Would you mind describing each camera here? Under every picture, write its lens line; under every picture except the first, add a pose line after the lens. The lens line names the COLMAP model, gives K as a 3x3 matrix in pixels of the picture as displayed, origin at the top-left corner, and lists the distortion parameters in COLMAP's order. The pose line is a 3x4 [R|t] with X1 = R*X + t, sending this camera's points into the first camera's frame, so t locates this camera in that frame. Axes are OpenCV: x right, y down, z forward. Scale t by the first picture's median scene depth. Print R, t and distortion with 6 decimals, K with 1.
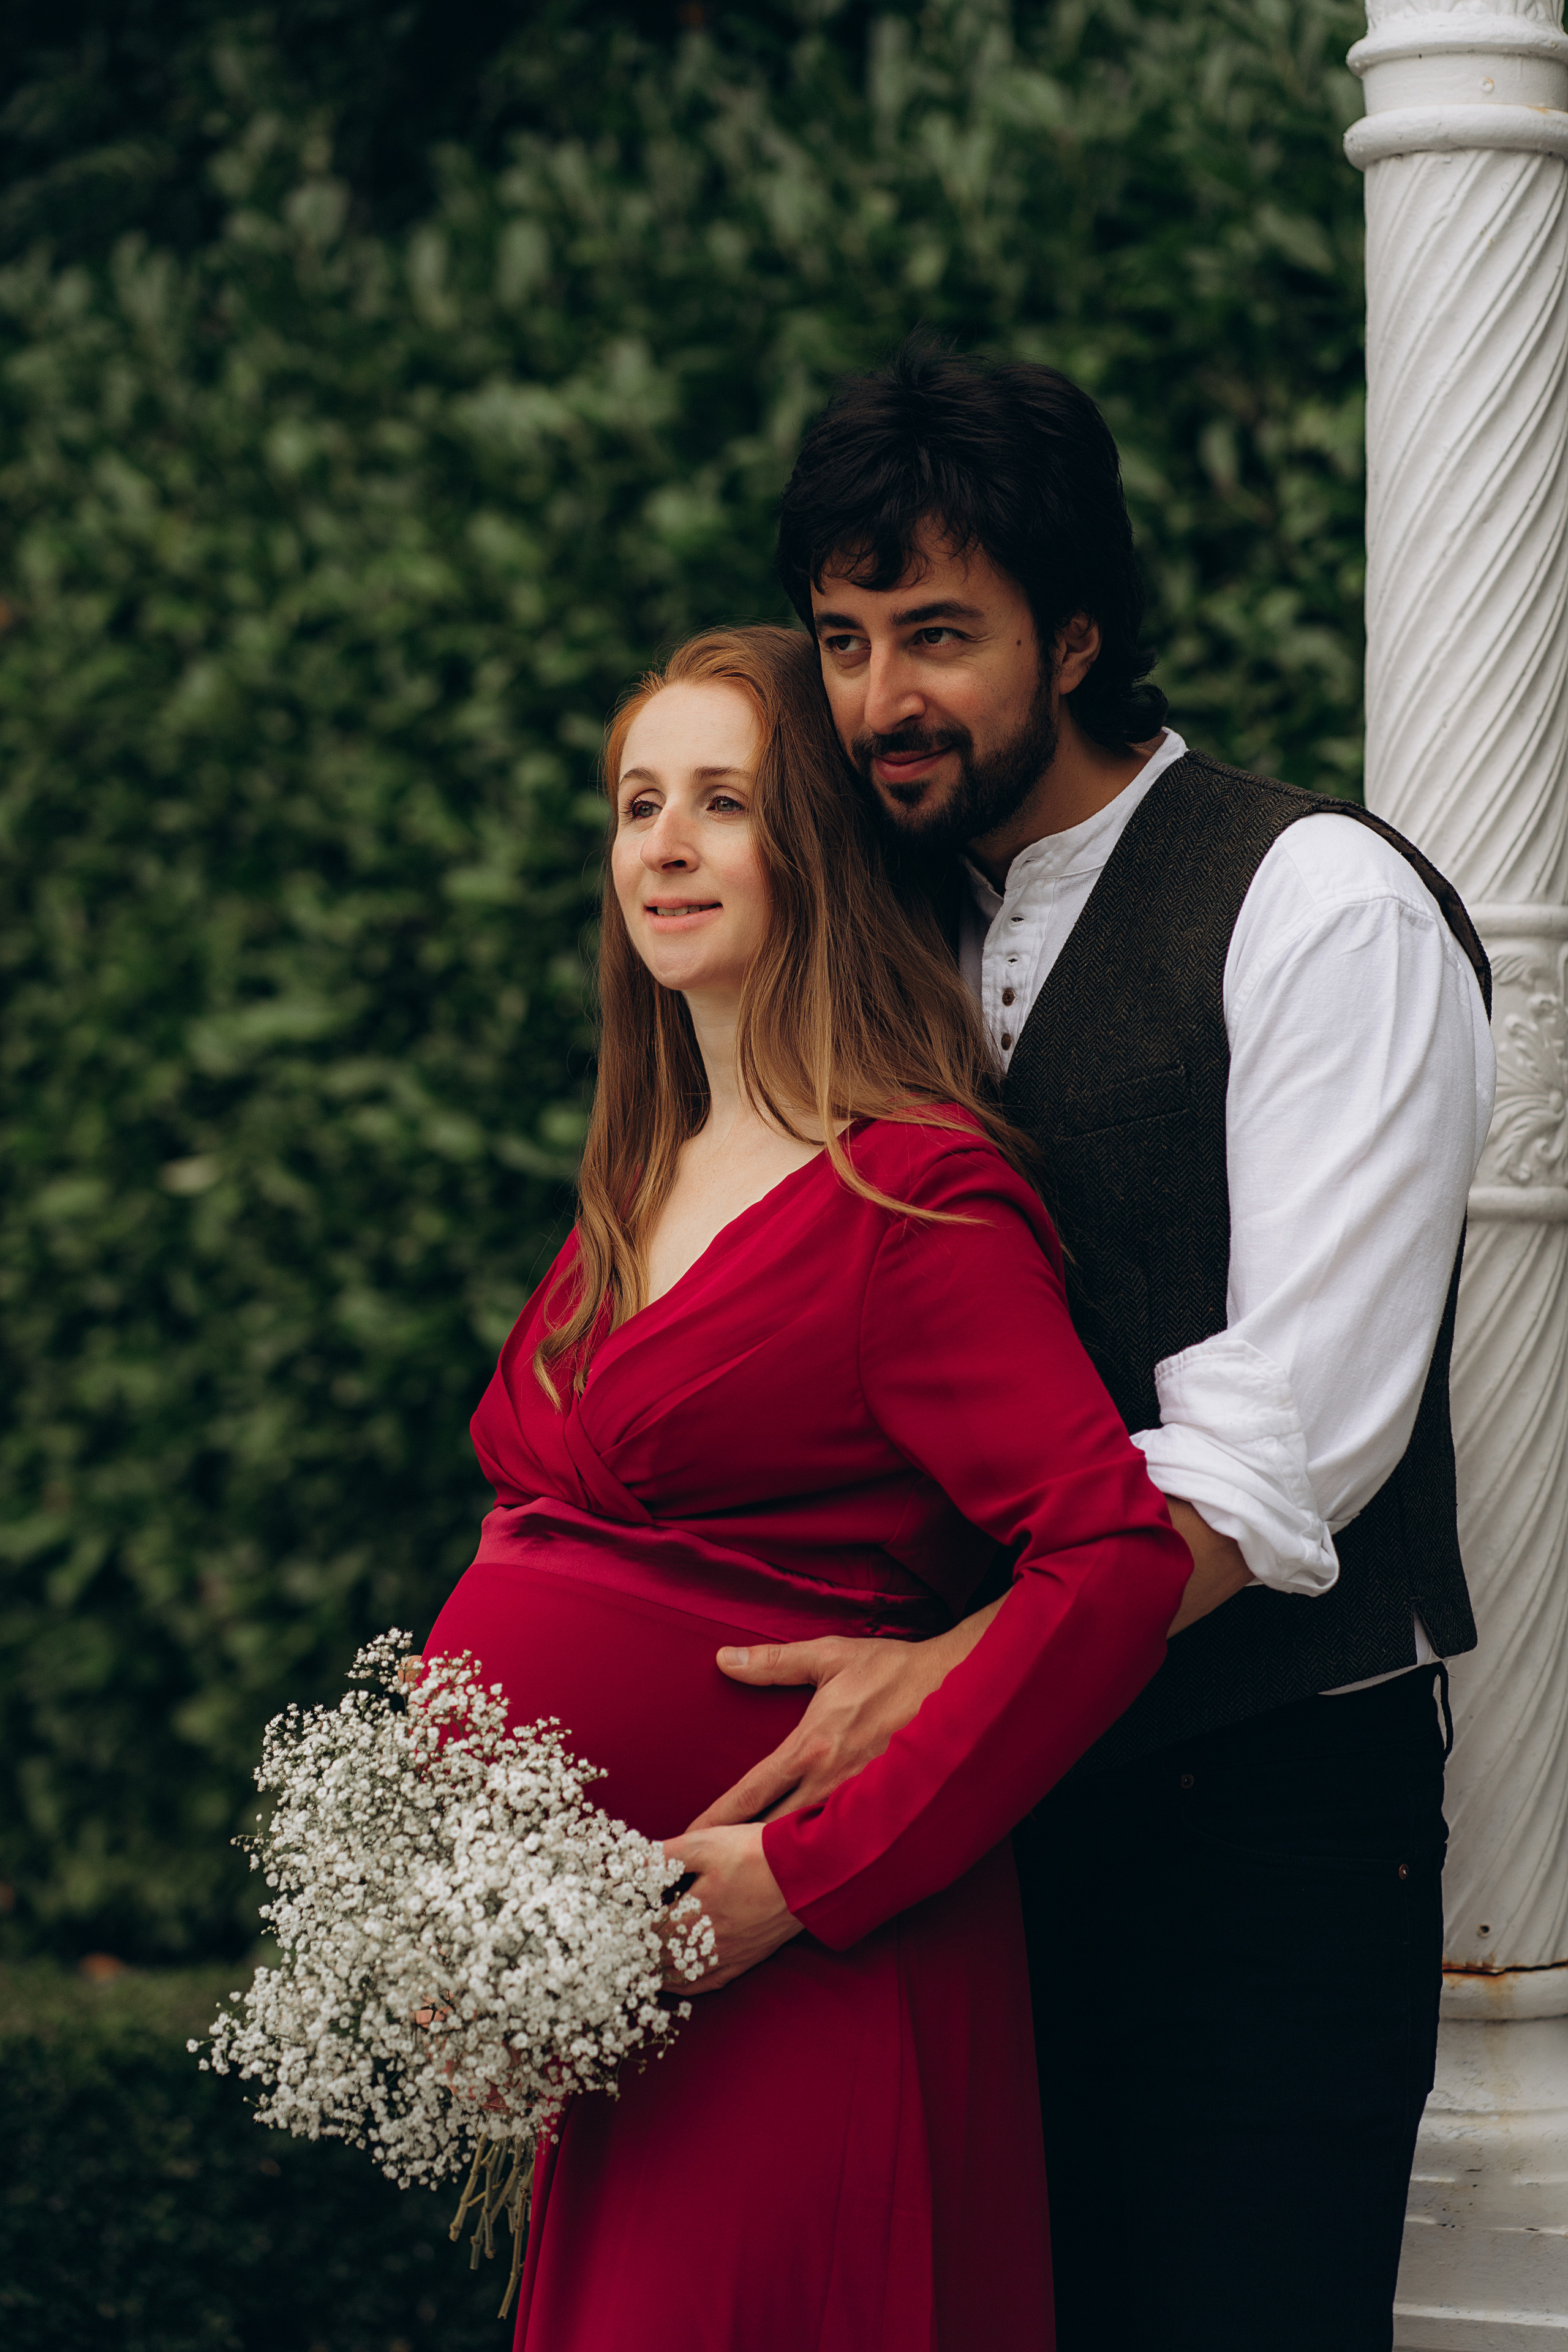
lens RADIAL K [[5479.1, 0, 784.0], [0, 5479.1, 1176.0], [0, 0, 1]] dist [0.955838, -11.401647]
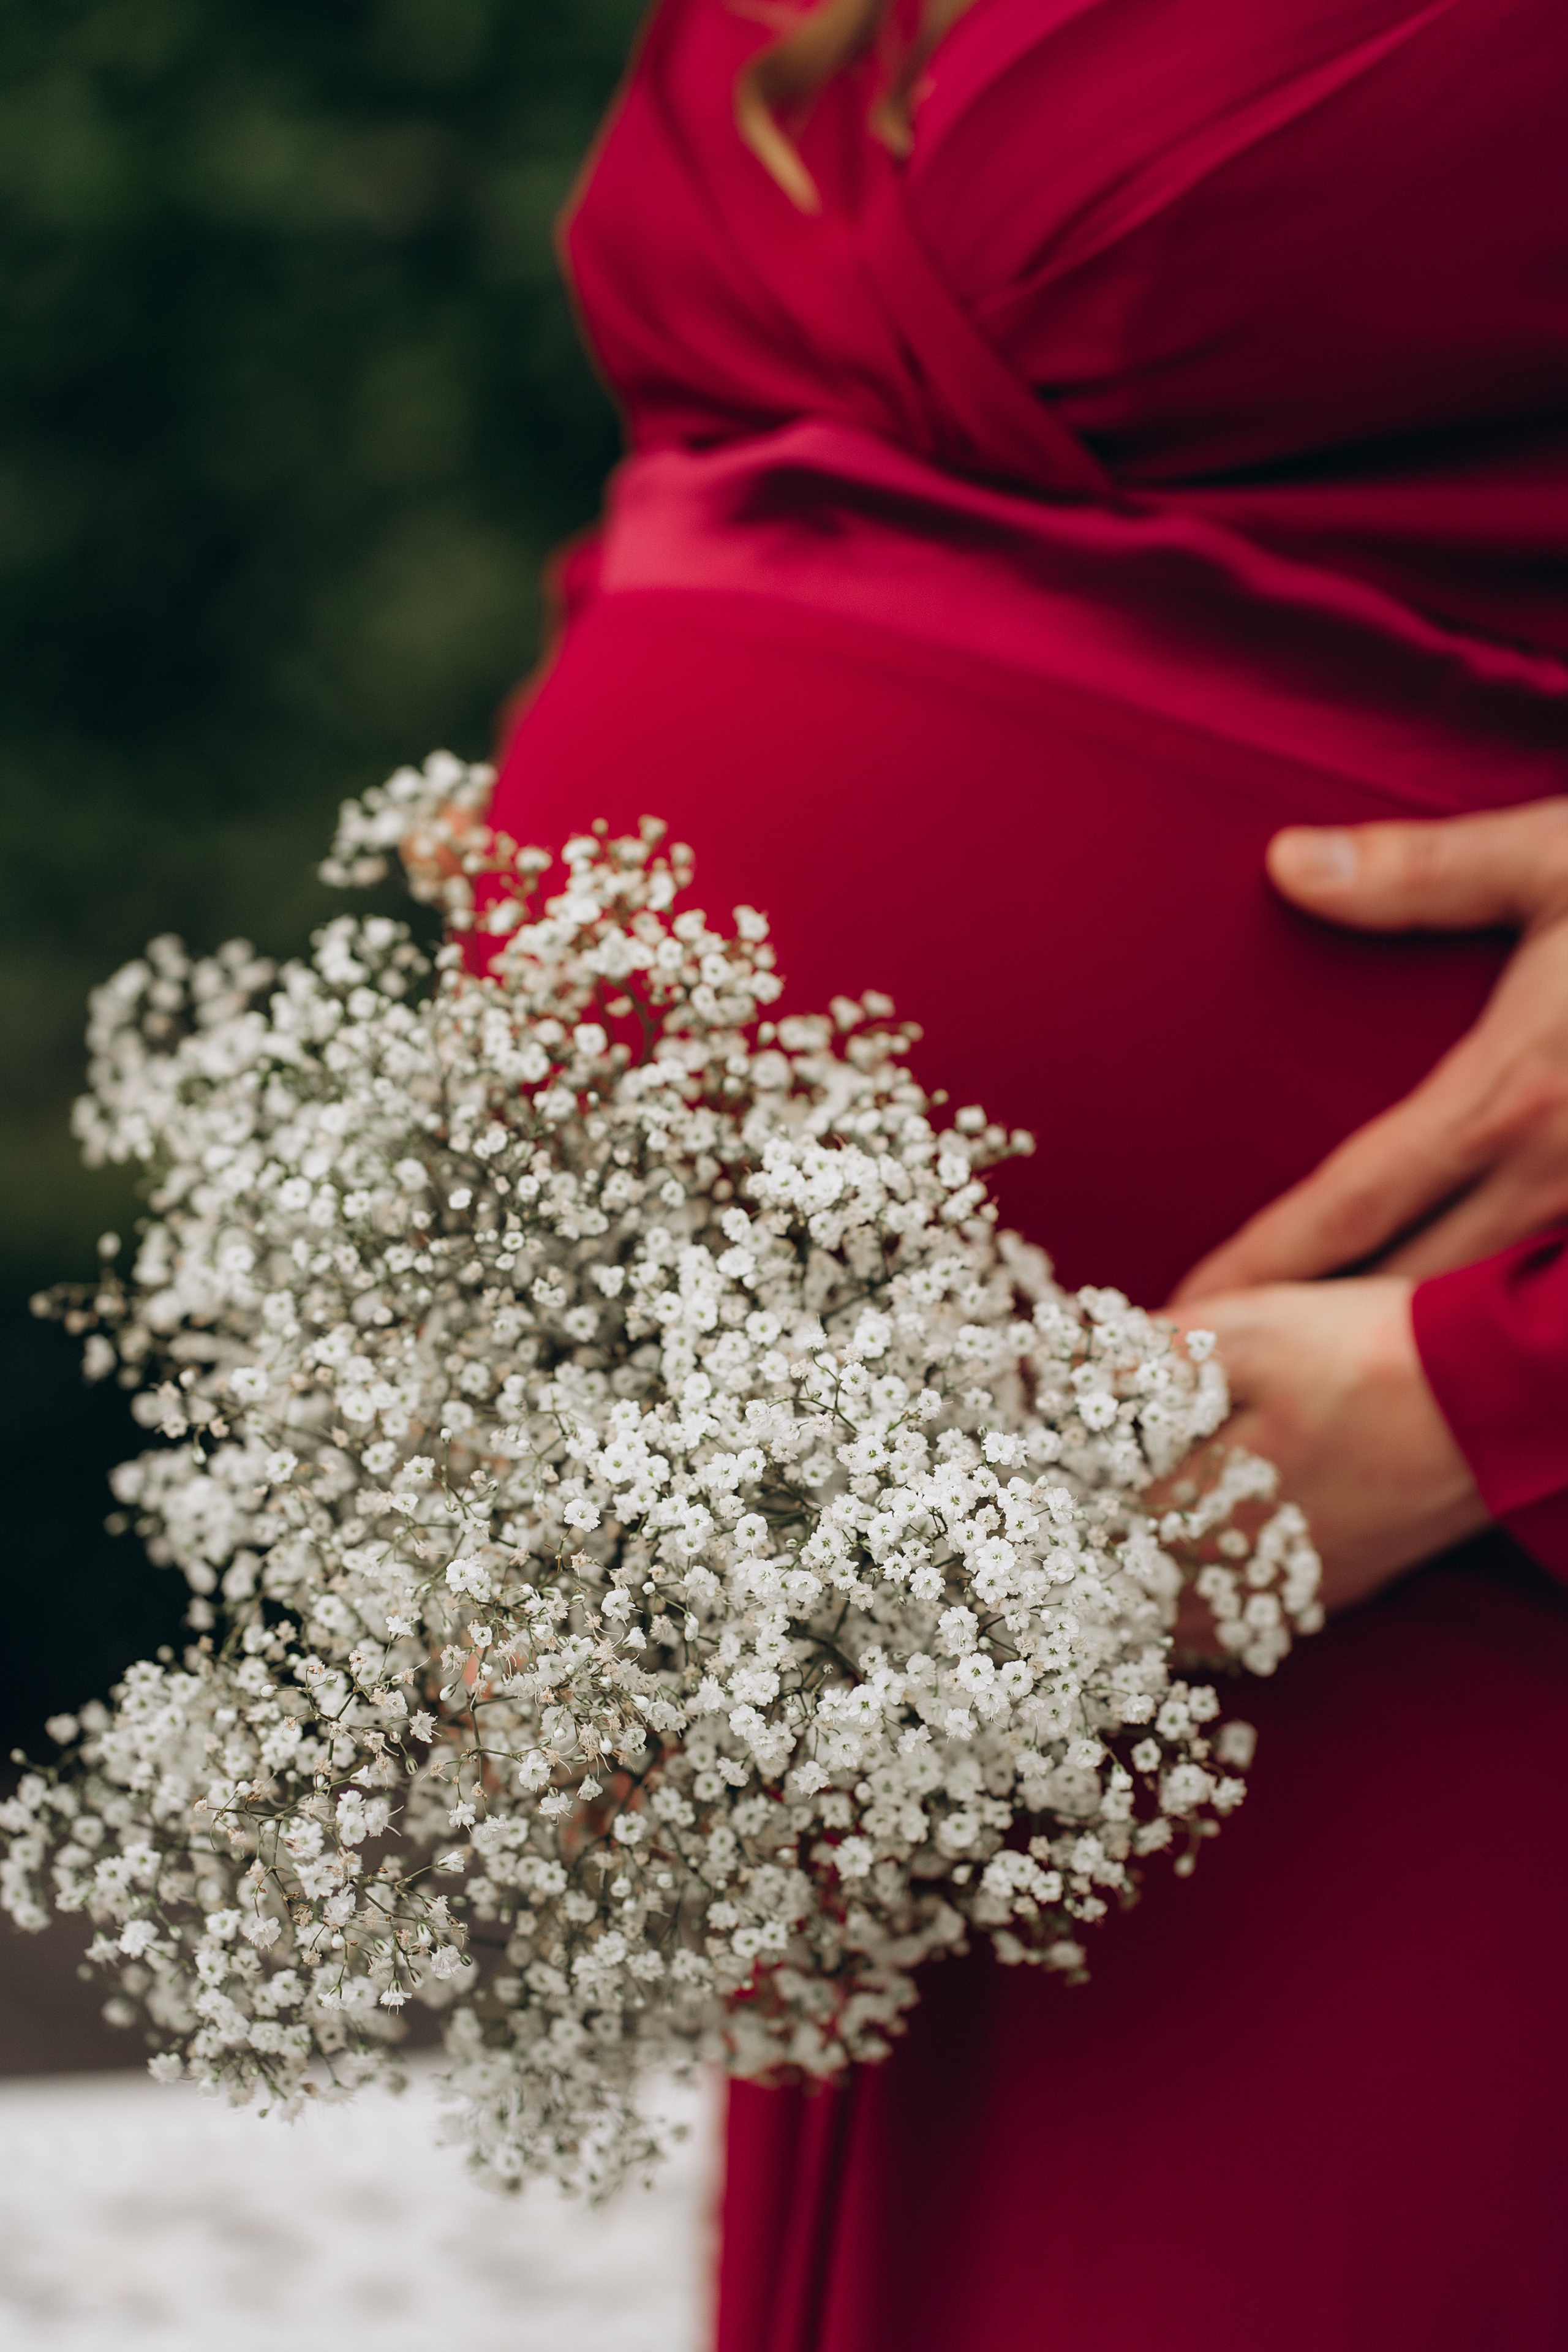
lens RADIAL K [[5479.1, 0, 784.0], [0, 5479.1, 1176.0], [0, 0, 1]] dist [0.955838, -11.401647]
pose [[0.995776, -0.000313, 0.091817, -0.084817], [-0.014582, 0.986763, 0.161509, 0.049723], [-0.090653, -0.162166, 0.982591, 0.636261]]
